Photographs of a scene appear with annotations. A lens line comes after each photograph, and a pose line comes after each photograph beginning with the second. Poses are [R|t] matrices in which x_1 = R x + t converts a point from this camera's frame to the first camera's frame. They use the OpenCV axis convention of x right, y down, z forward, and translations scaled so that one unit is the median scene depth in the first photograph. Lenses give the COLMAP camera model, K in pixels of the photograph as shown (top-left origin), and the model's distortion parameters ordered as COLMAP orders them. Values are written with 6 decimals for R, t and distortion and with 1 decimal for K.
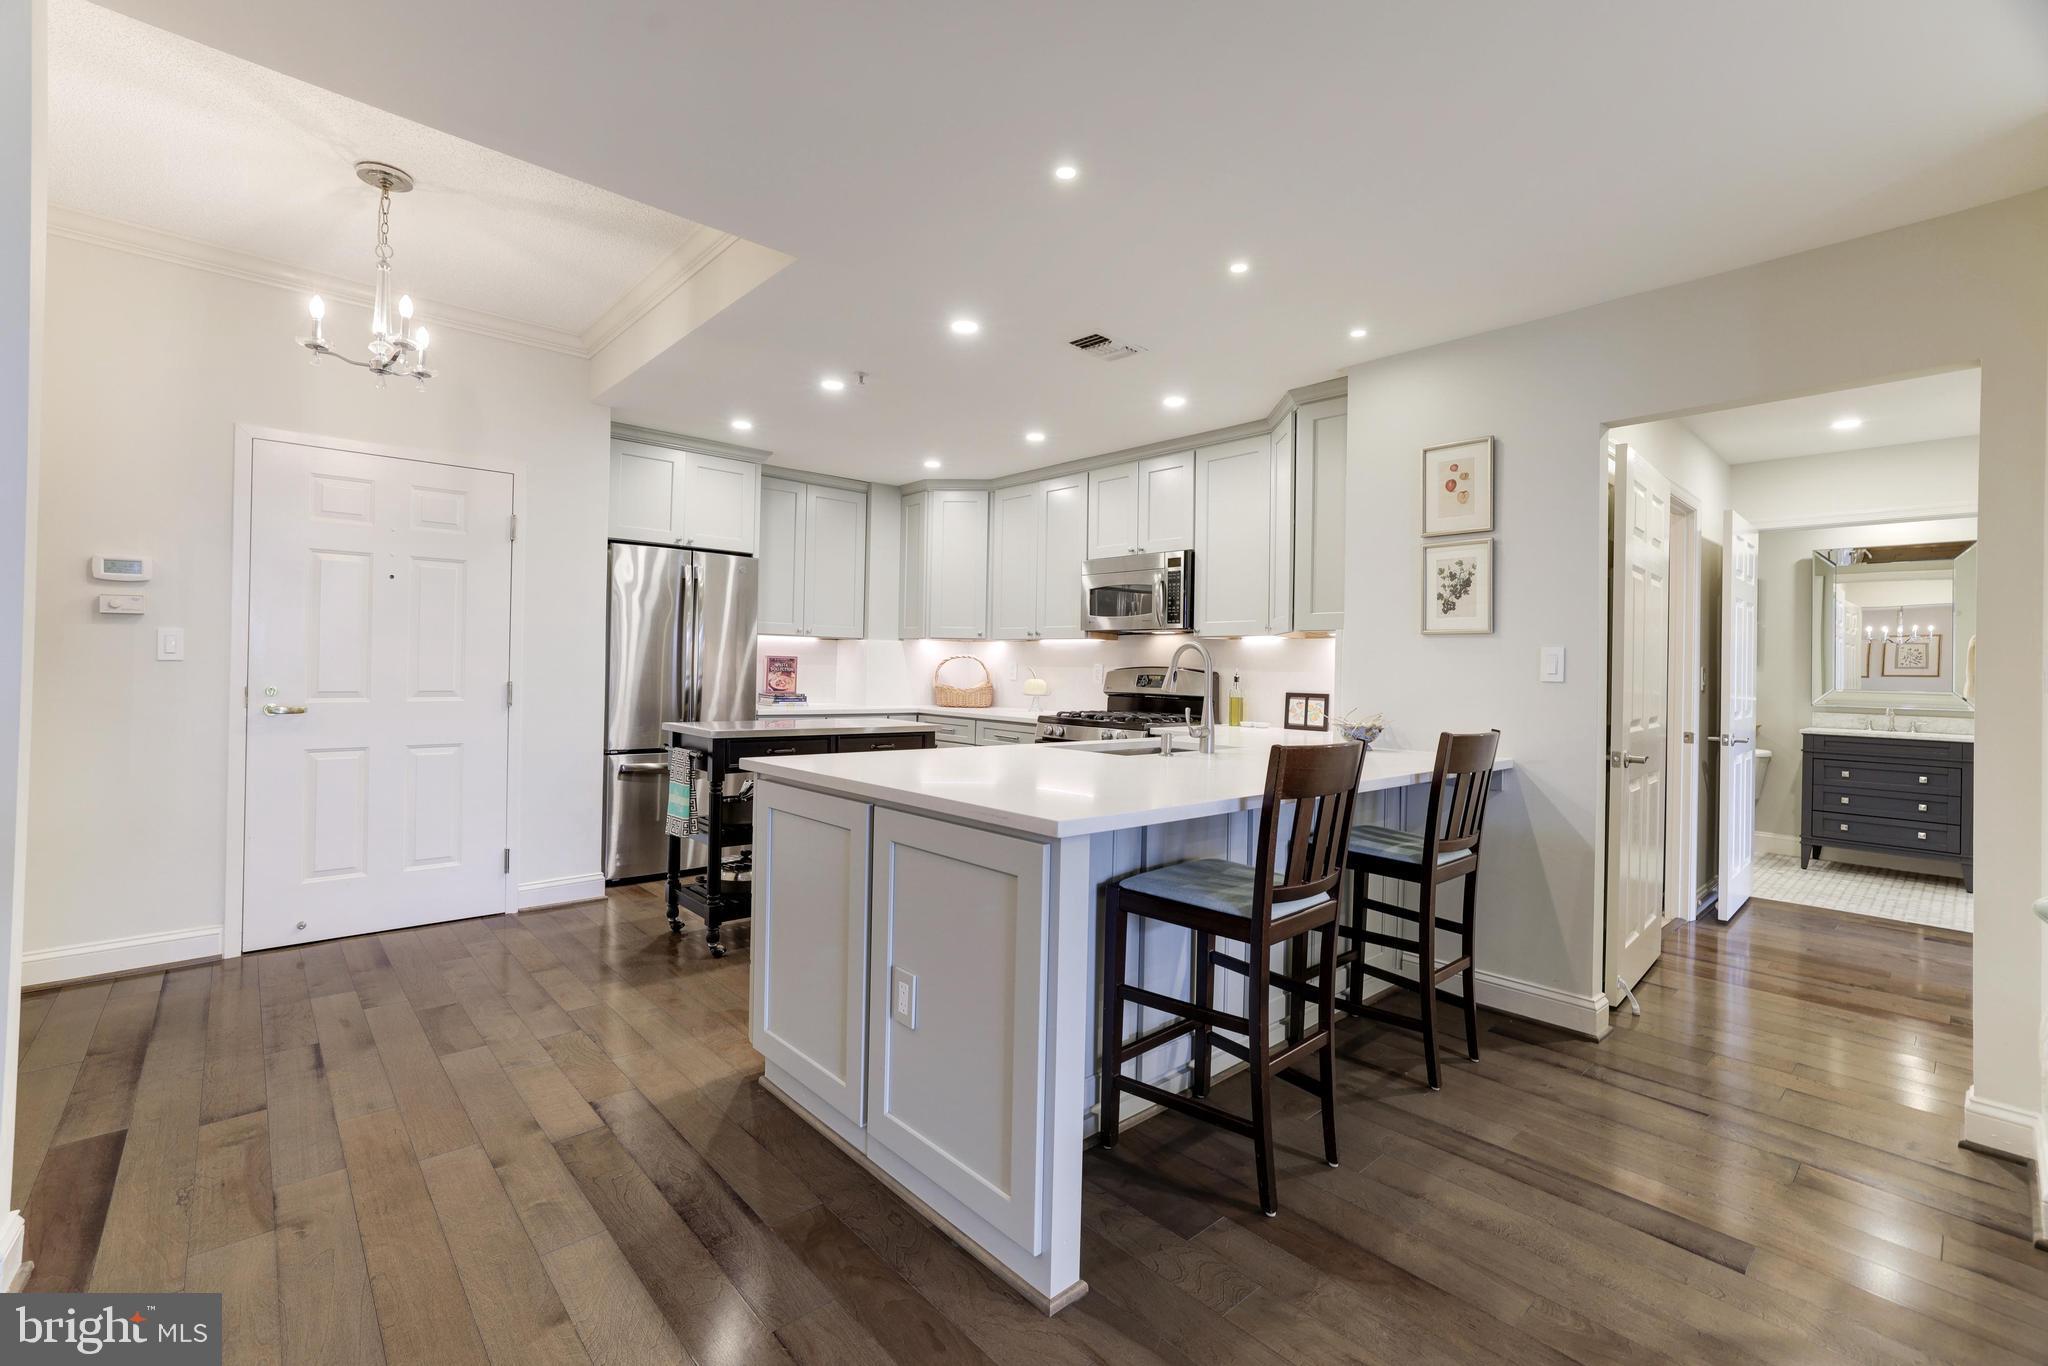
lens RADIAL K [[888.4, 0, 1020.8], [0, 888.4, 662.7], [0, 0, 1]] dist [-0.031054, 0.011543]
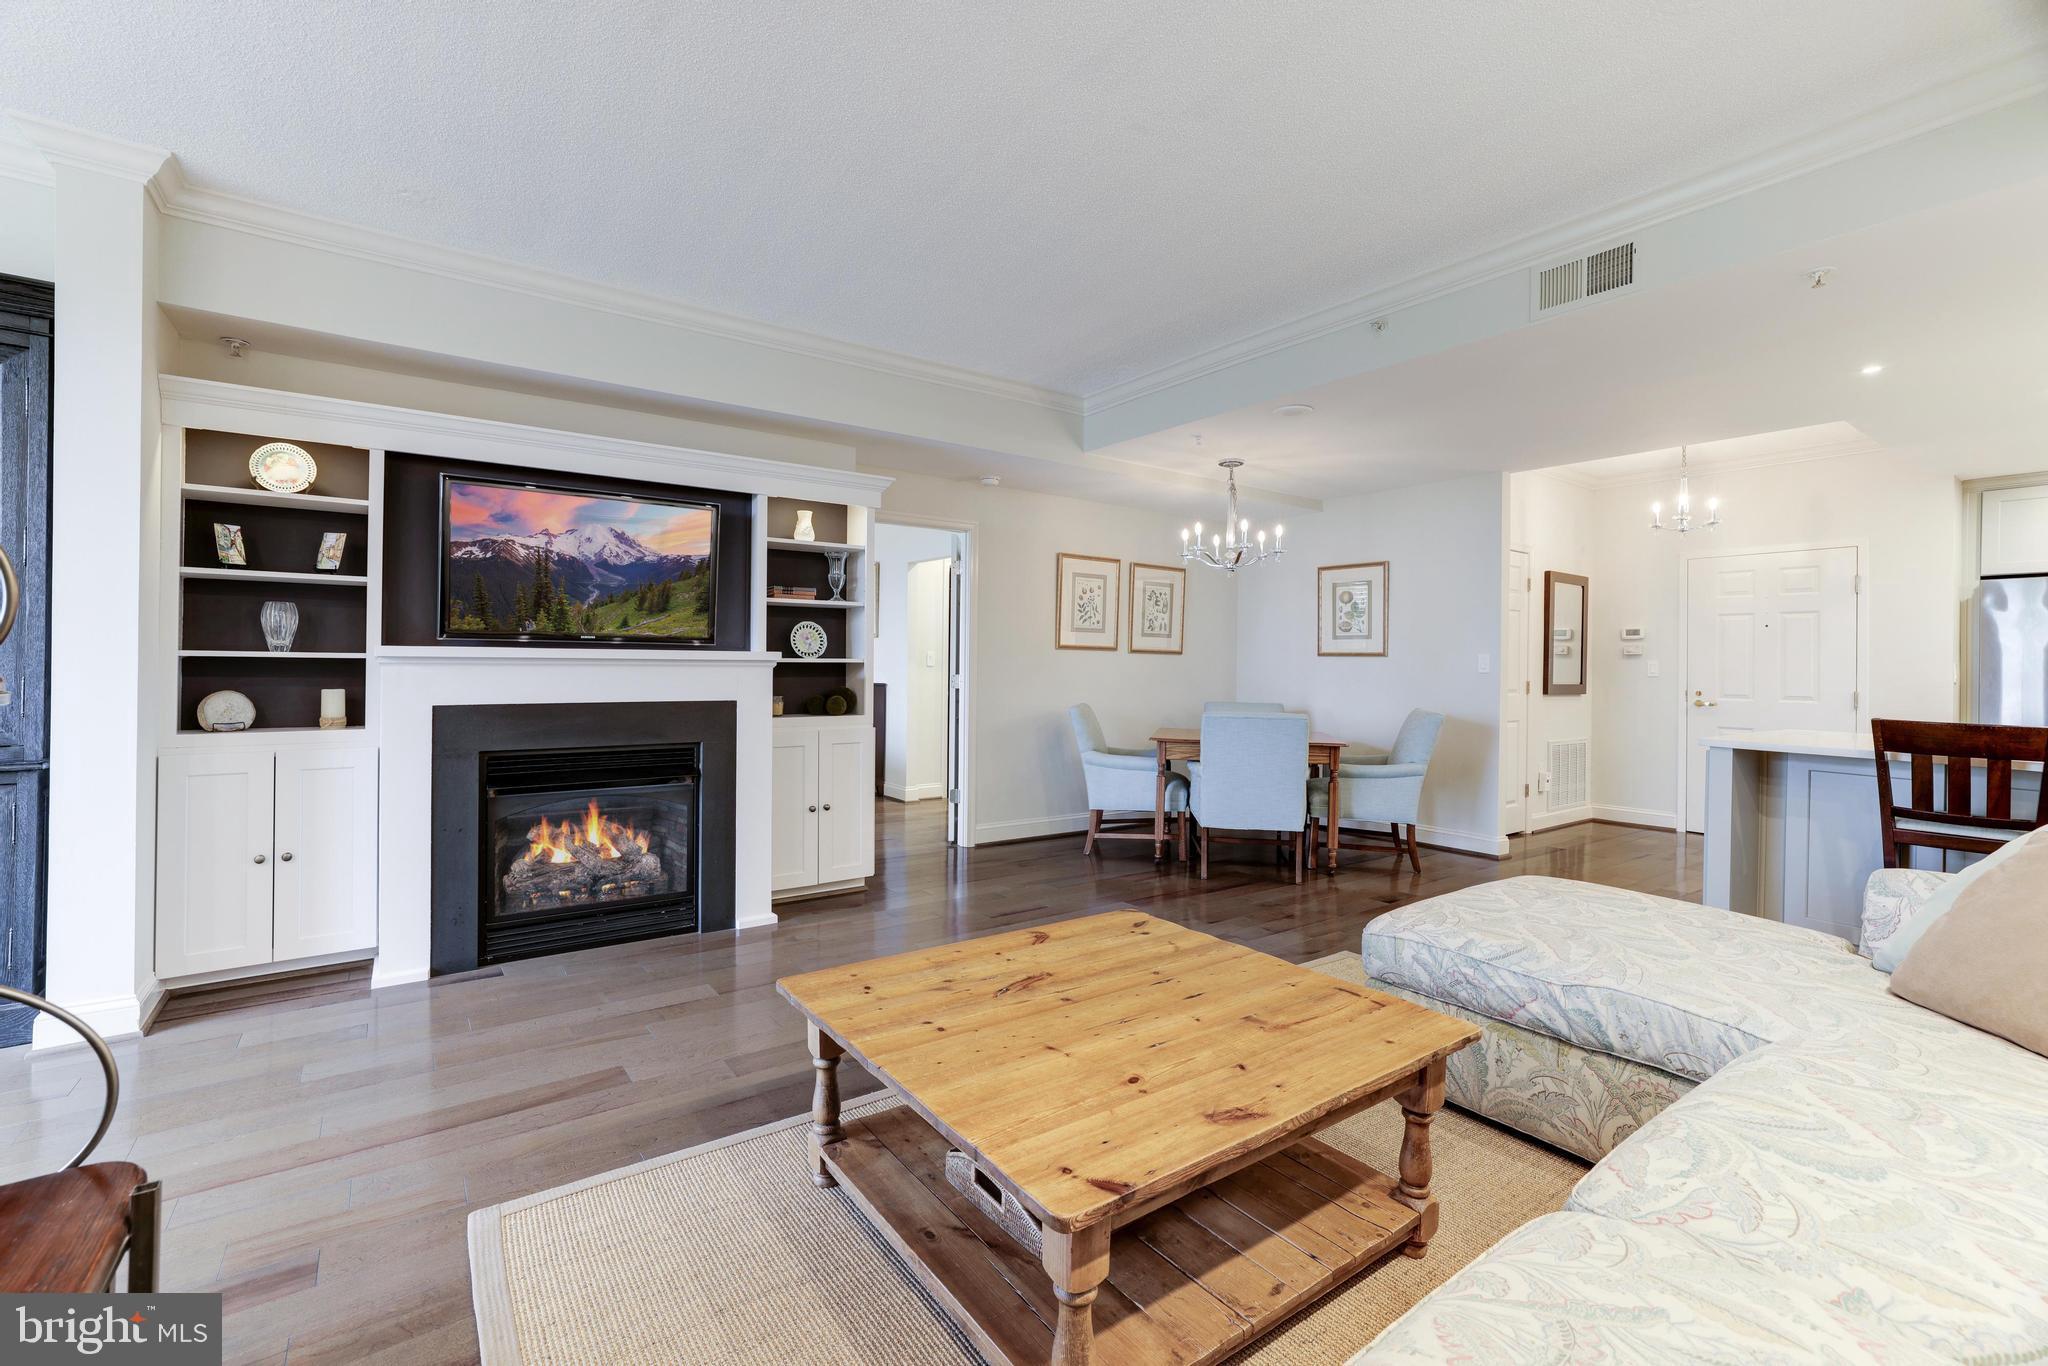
lens RADIAL K [[888.4, 0, 998.6], [0, 888.4, 666.5], [0, 0, 1]] dist [-0.031054, 0.011543]
pose [[-0.138936, -0.020108, -0.990097, 1.006005], [-0.007249, 0.999788, -0.019288, 0.019923], [0.990275, 0.004497, -0.139052, -0.182965]]
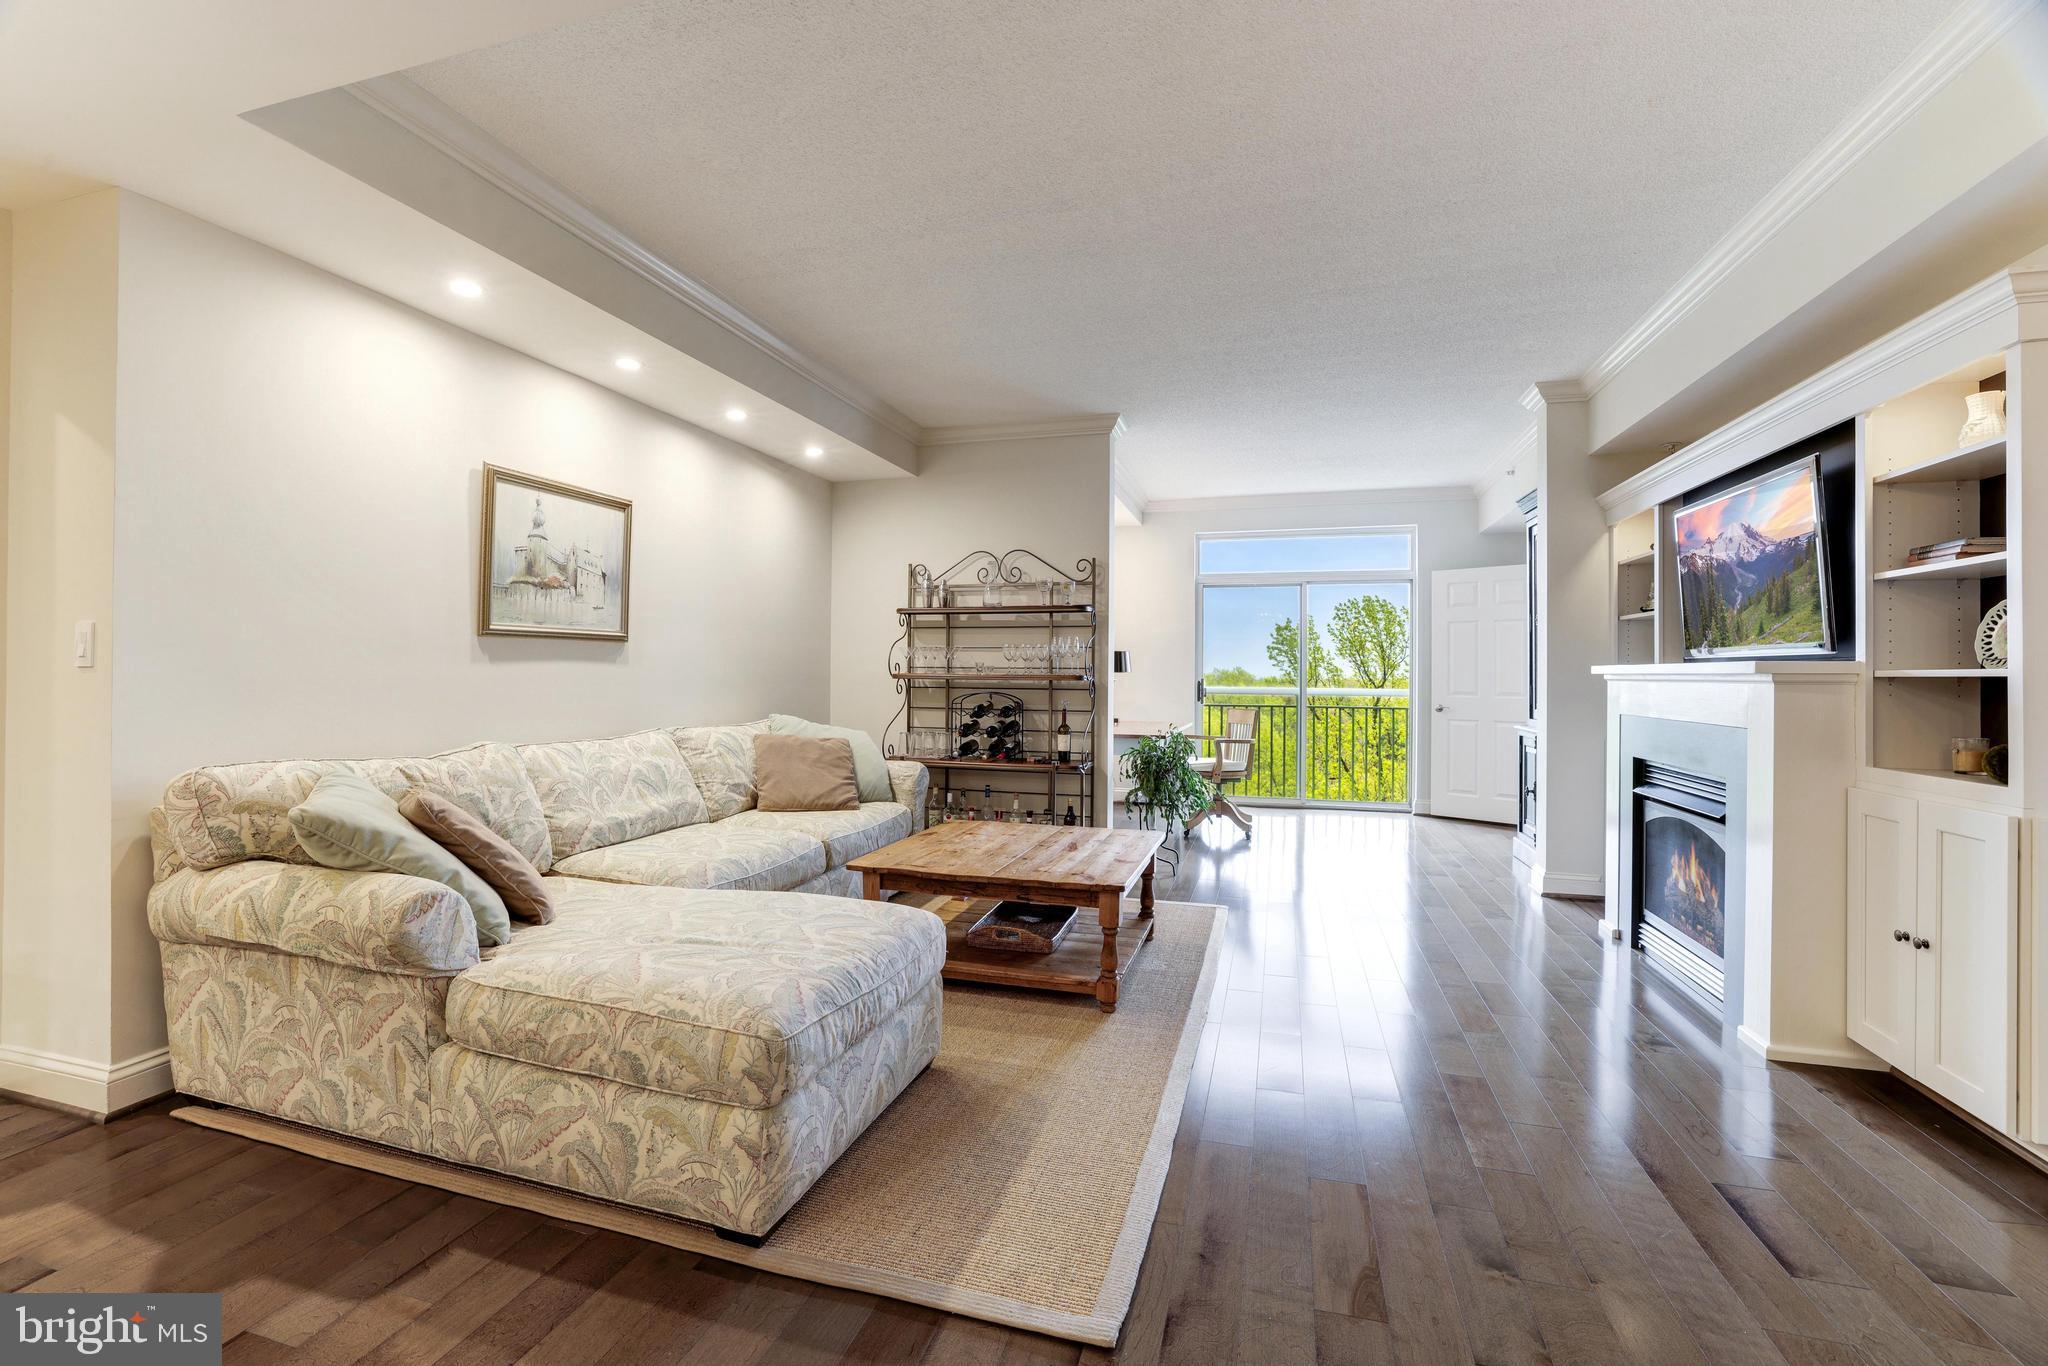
lens RADIAL K [[888.4, 0, 1001.5], [0, 888.4, 662.9], [0, 0, 1]] dist [-0.031054, 0.011543]
pose [[-0.497743, -0.014894, 0.867197, -0.218379], [-0.021726, 0.999753, 0.004700, -0.002136], [-0.867052, -0.016502, -0.497944, 0.251493]]
